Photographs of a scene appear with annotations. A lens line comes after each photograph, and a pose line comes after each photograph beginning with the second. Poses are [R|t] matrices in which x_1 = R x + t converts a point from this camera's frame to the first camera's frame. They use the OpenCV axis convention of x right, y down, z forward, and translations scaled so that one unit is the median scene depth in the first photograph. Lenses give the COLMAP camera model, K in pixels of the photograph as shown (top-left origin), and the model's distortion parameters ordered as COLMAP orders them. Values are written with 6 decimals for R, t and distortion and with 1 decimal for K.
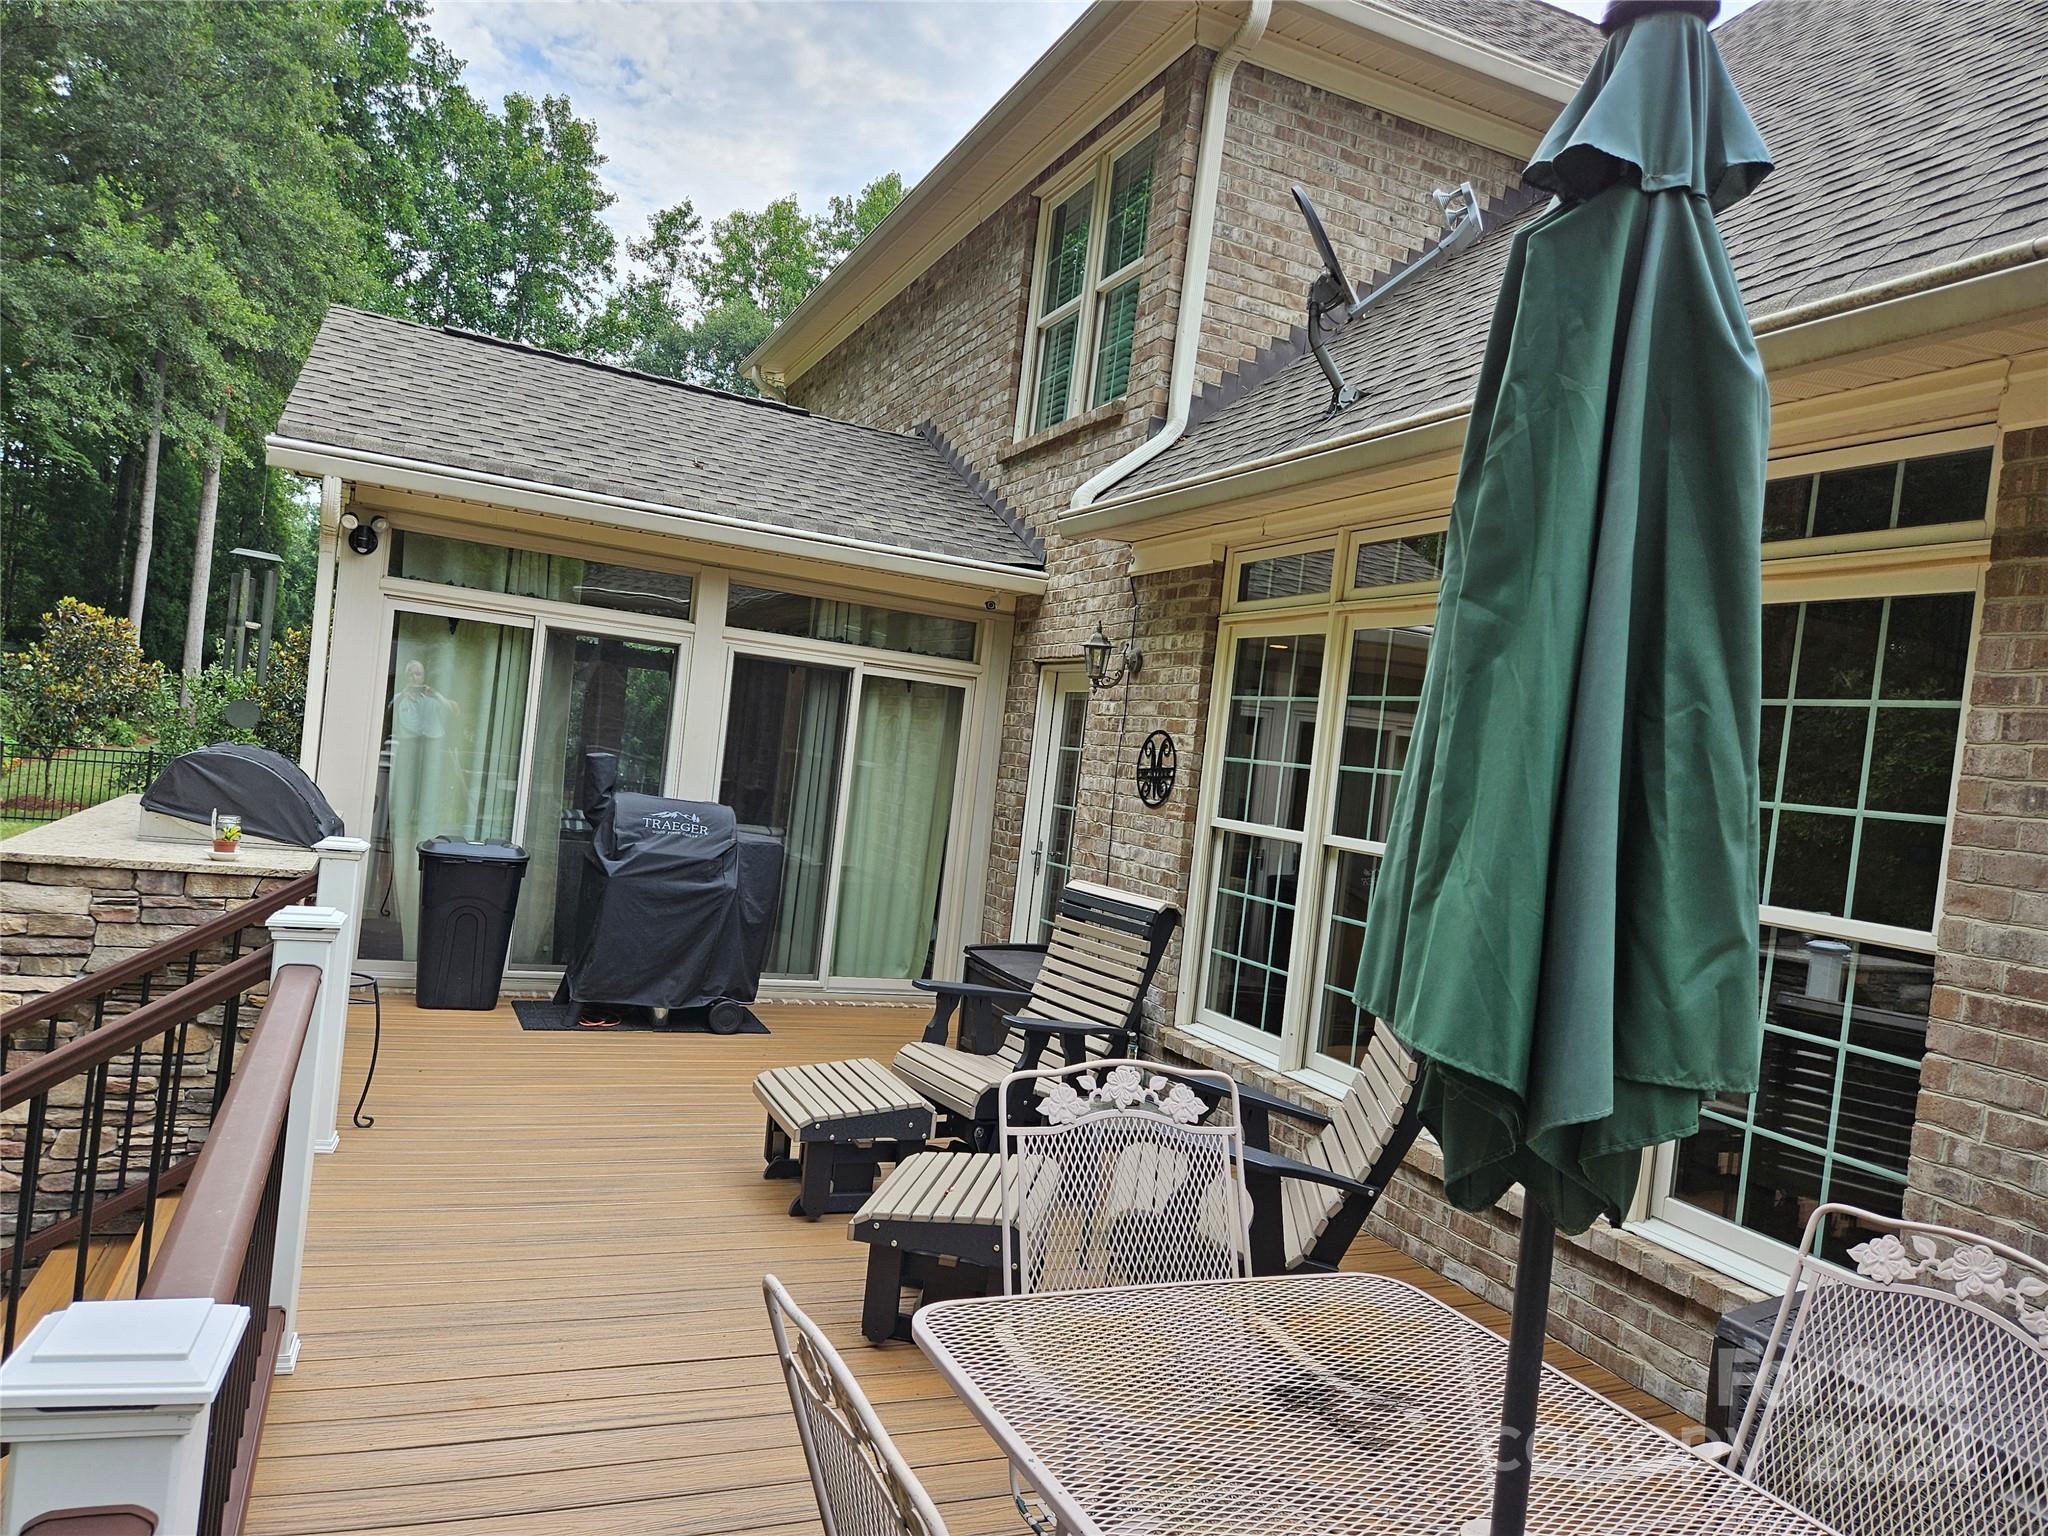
lens RADIAL K [[1366.0, 0, 1009.7], [0, 1366.0, 762.3], [0, 0, 1]] dist [0.085262, -0.069174]
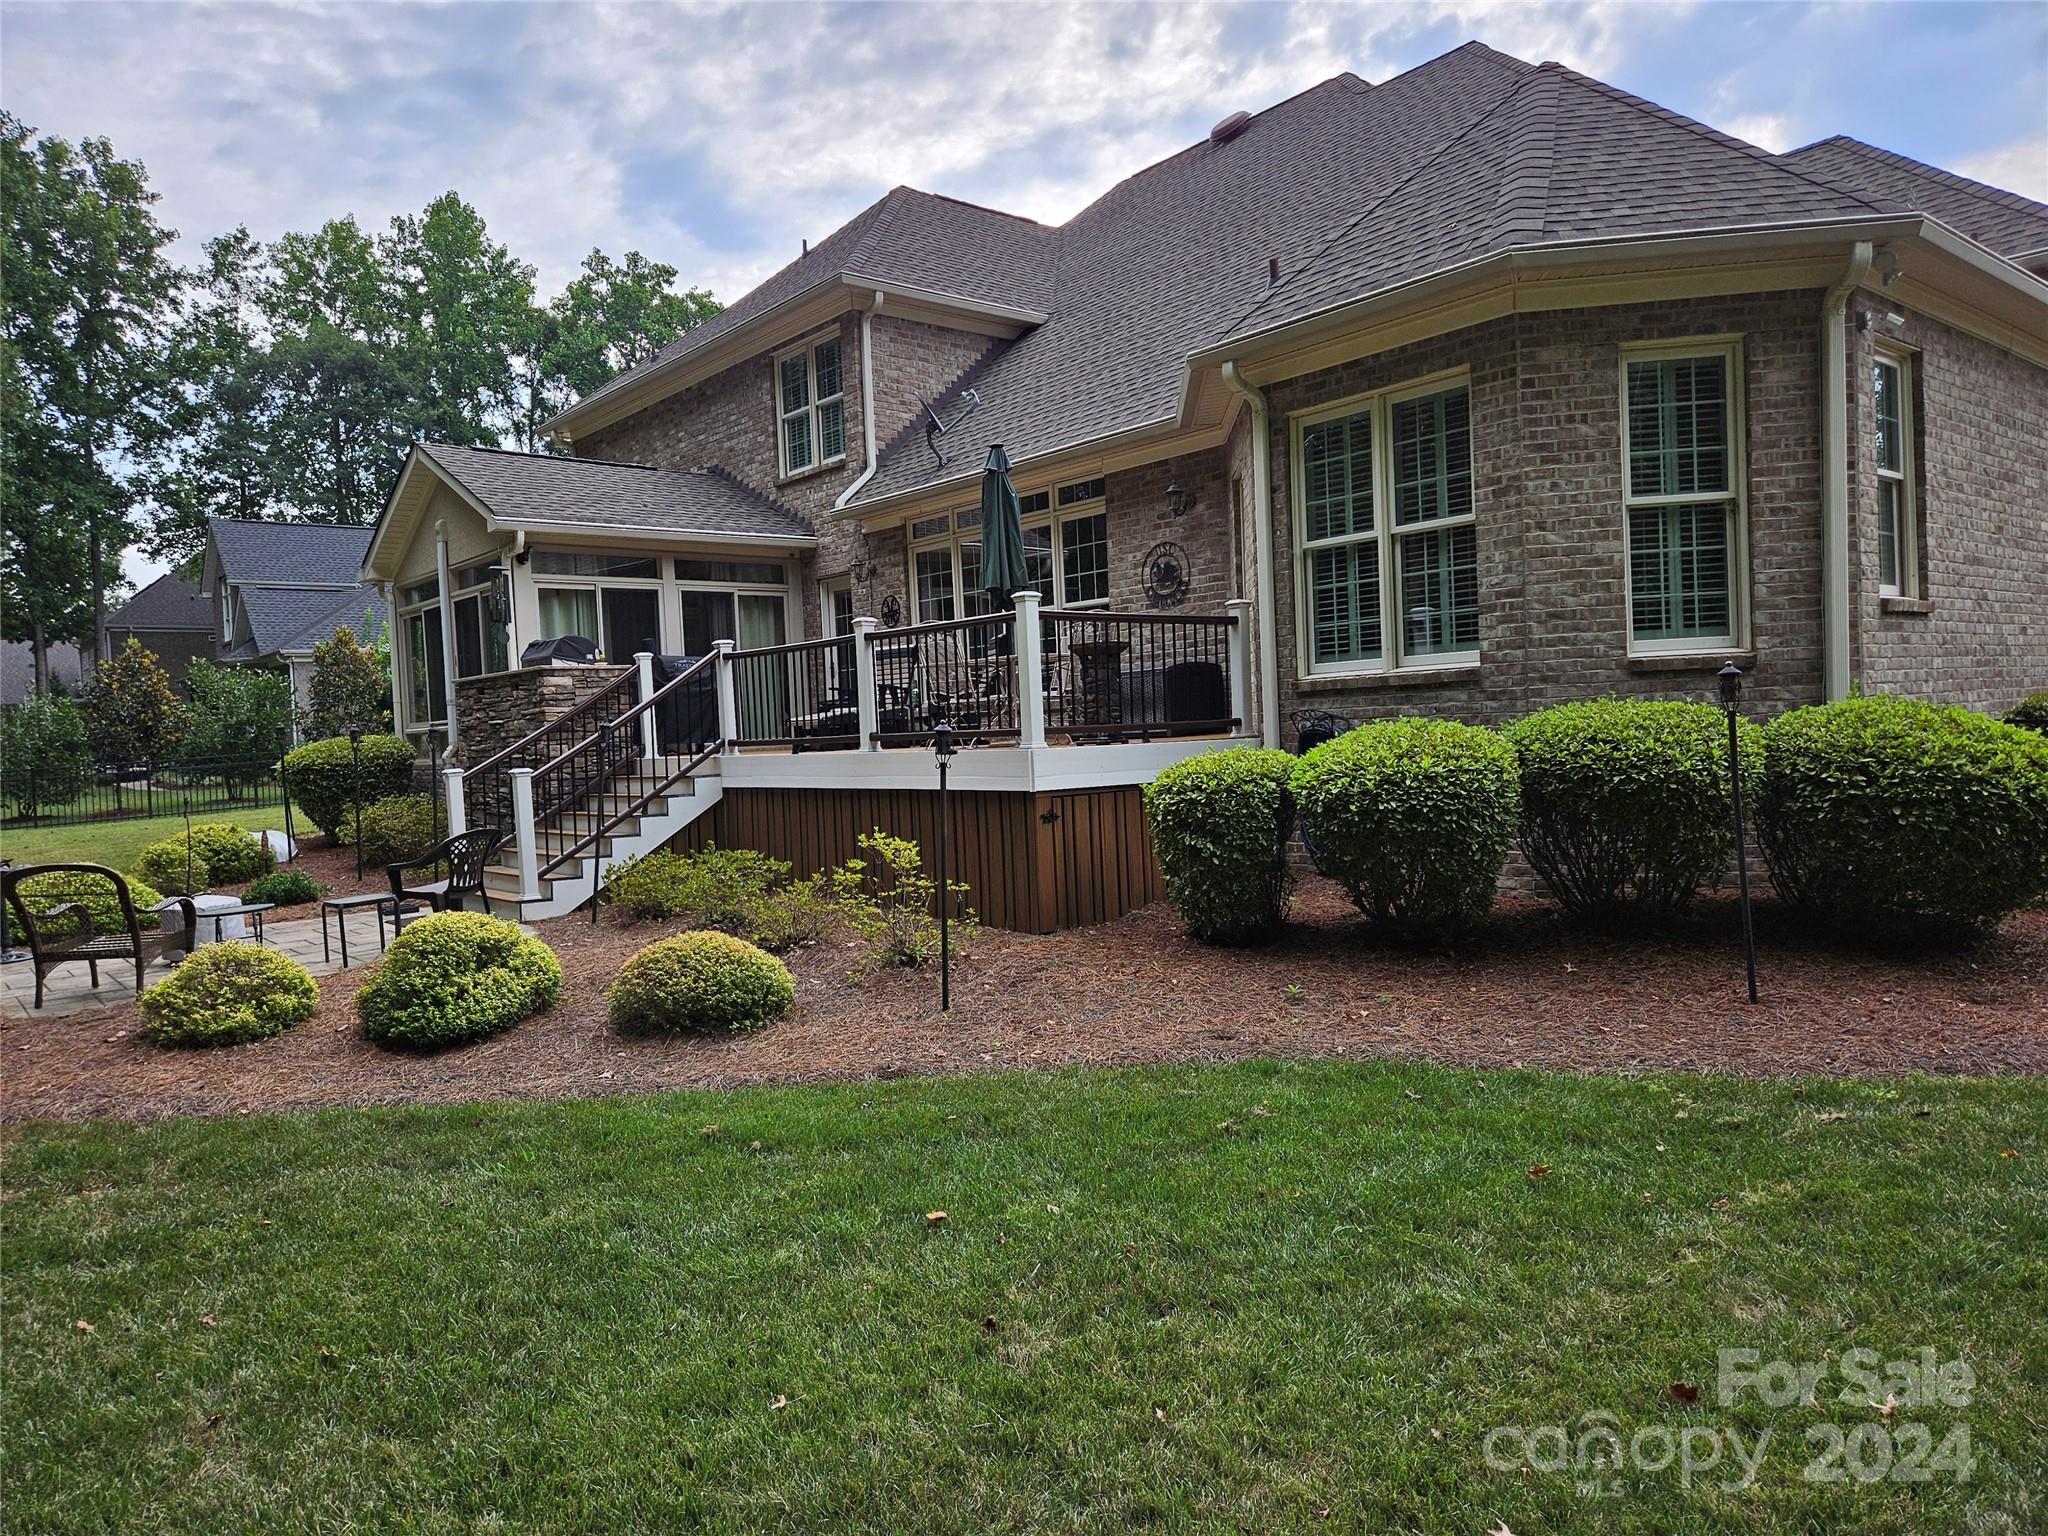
lens RADIAL K [[1366.0, 0, 1025.7], [0, 1366.0, 760.5], [0, 0, 1]] dist [0.085262, -0.069174]
pose [[0.943072, -0.164954, 0.288800, -0.295891], [0.156081, 0.986286, 0.053660, 0.124130], [-0.293691, -0.005529, 0.955884, -1.005547]]
